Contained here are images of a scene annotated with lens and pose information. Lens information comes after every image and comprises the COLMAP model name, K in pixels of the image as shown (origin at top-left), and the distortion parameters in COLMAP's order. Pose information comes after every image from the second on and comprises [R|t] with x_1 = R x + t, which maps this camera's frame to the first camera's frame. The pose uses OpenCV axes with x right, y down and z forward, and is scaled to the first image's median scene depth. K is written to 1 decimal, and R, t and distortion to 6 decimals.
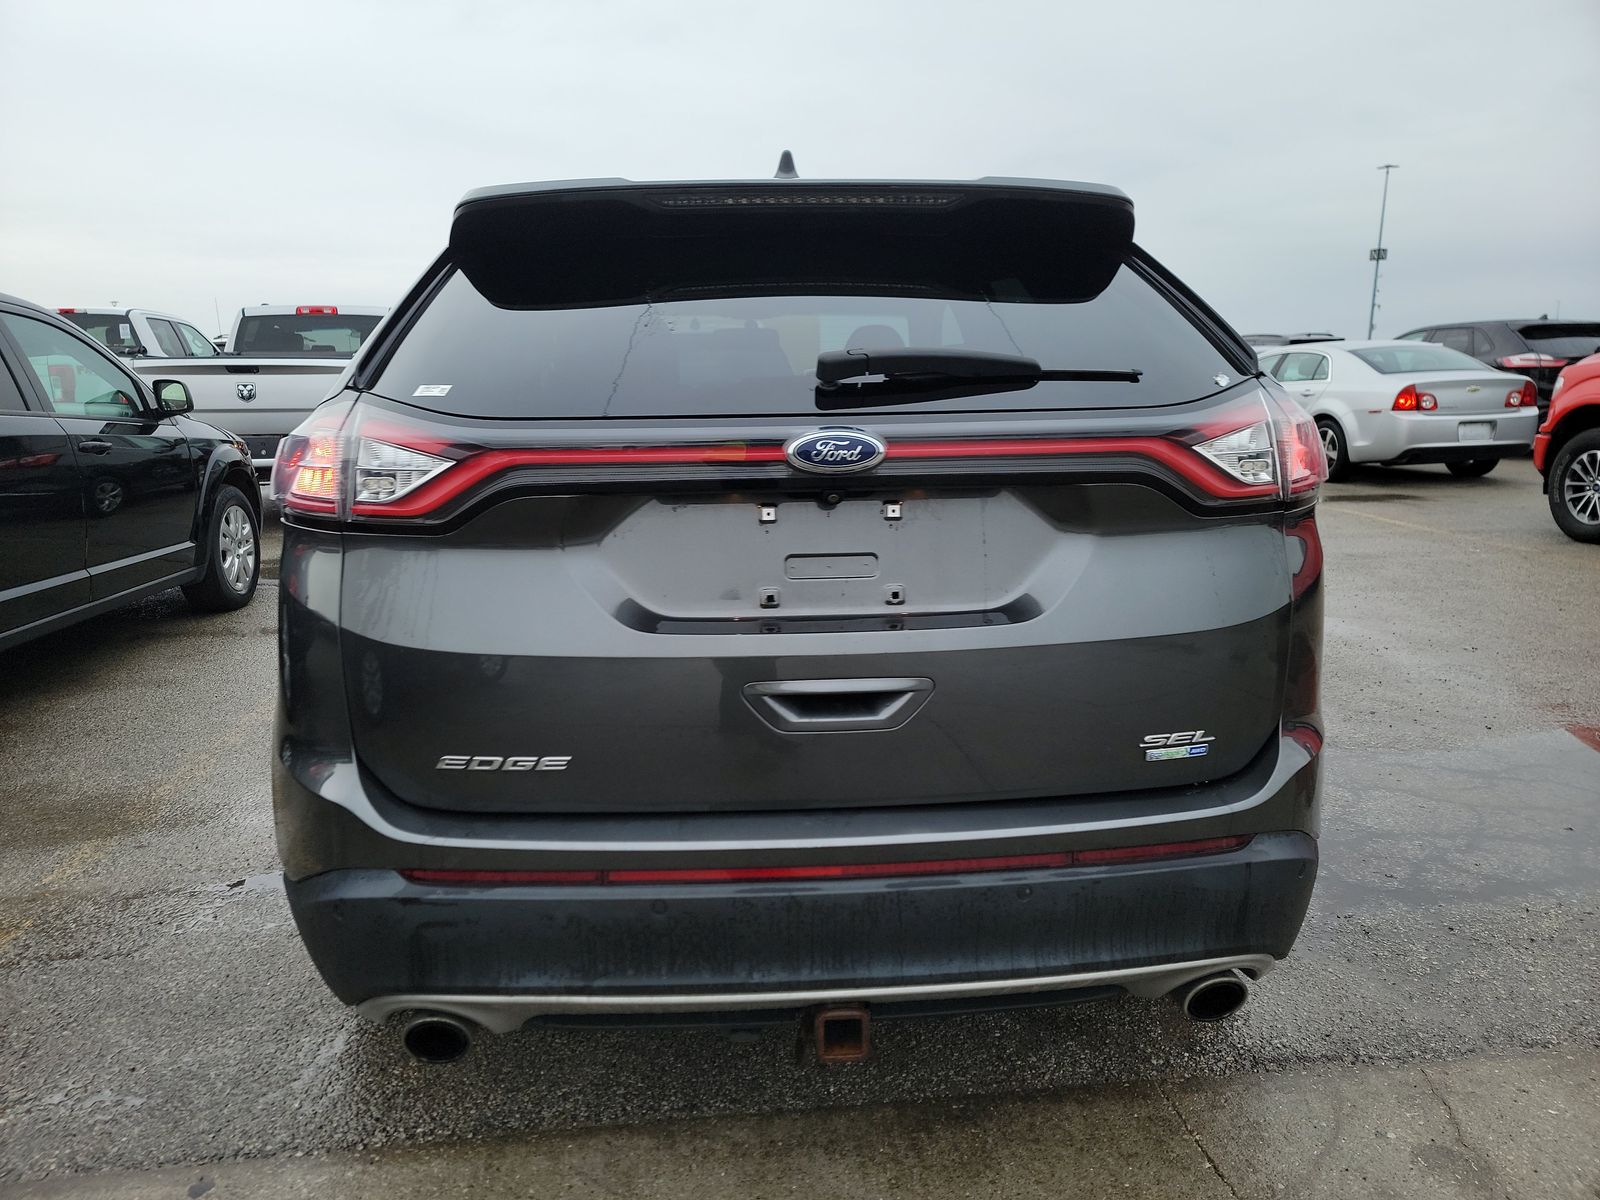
lens RADIAL K [[1089.2, 0, 803.4], [0, 1089.2, 594.4], [0, 0, 1]] dist [0.048412, -0.027160]
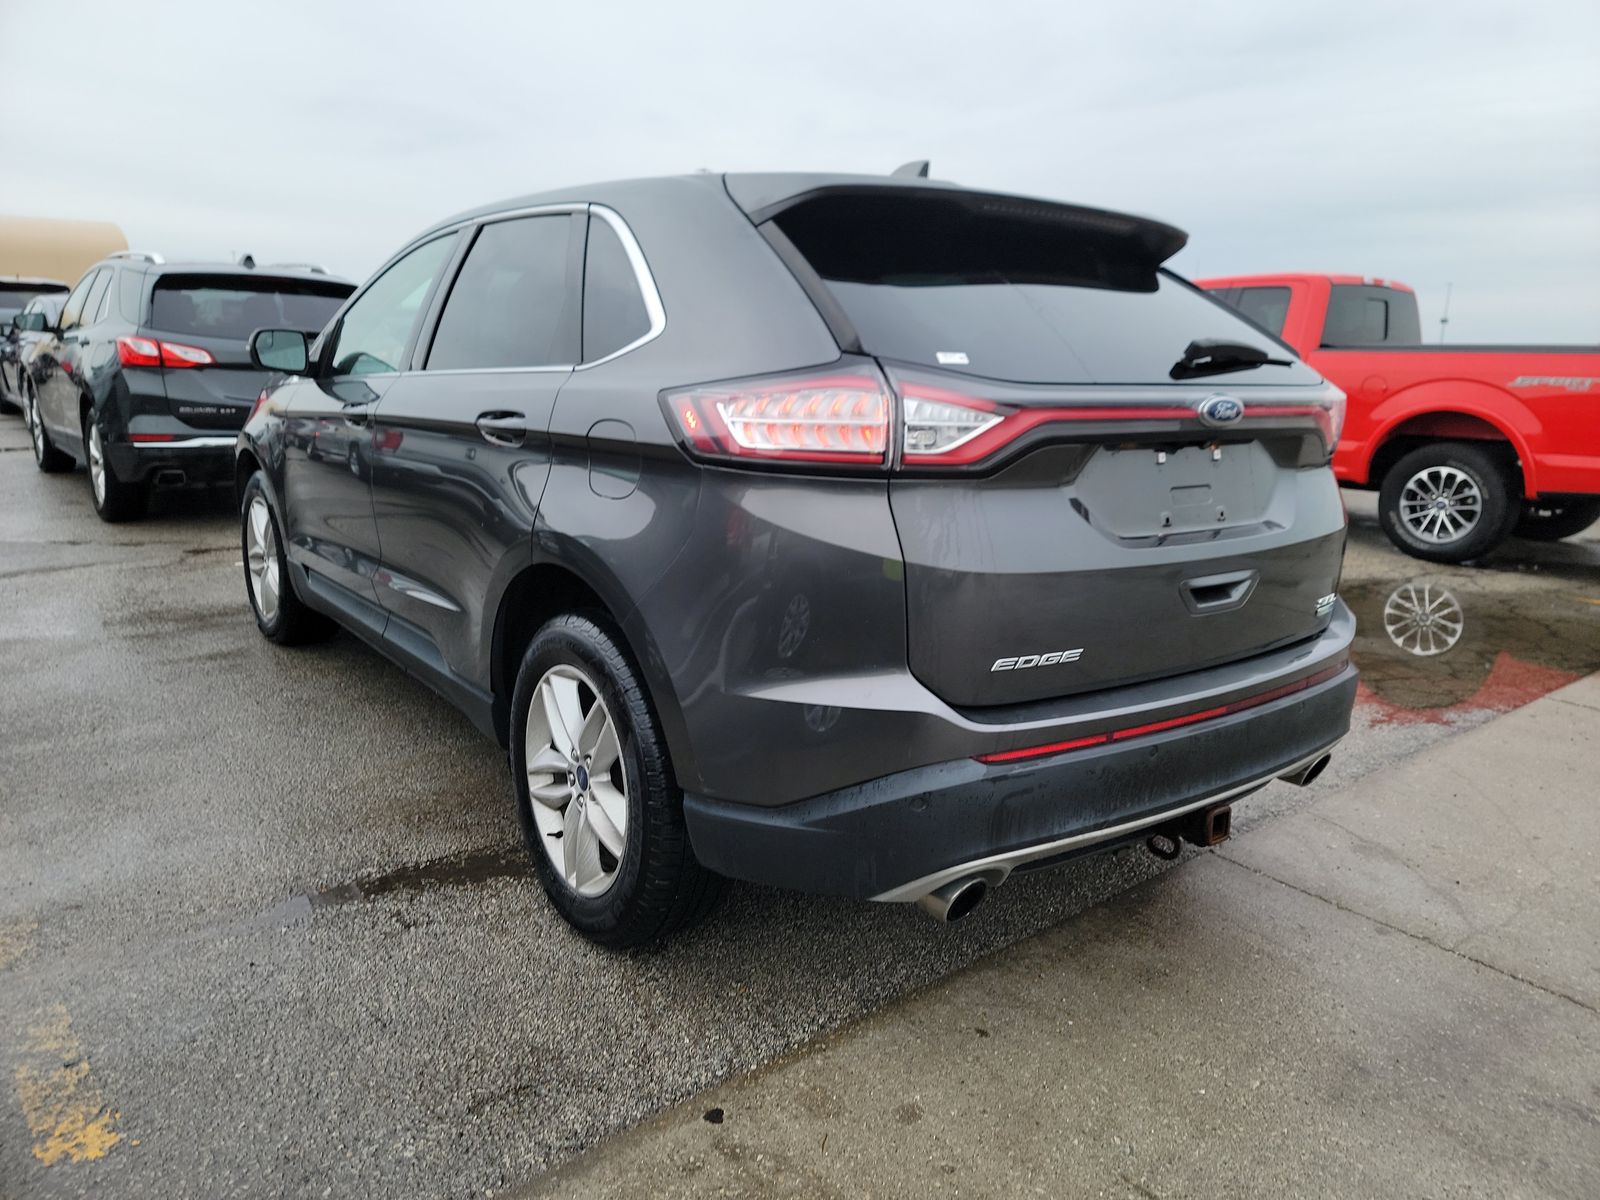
lens RADIAL K [[1089.2, 0, 810.9], [0, 1089.2, 599.3], [0, 0, 1]] dist [0.048412, -0.027160]
pose [[0.843747, -0.080344, 0.530693, -1.128190], [0.064770, 0.996749, 0.047925, 0.007914], [-0.532818, -0.006064, 0.846208, 0.081532]]
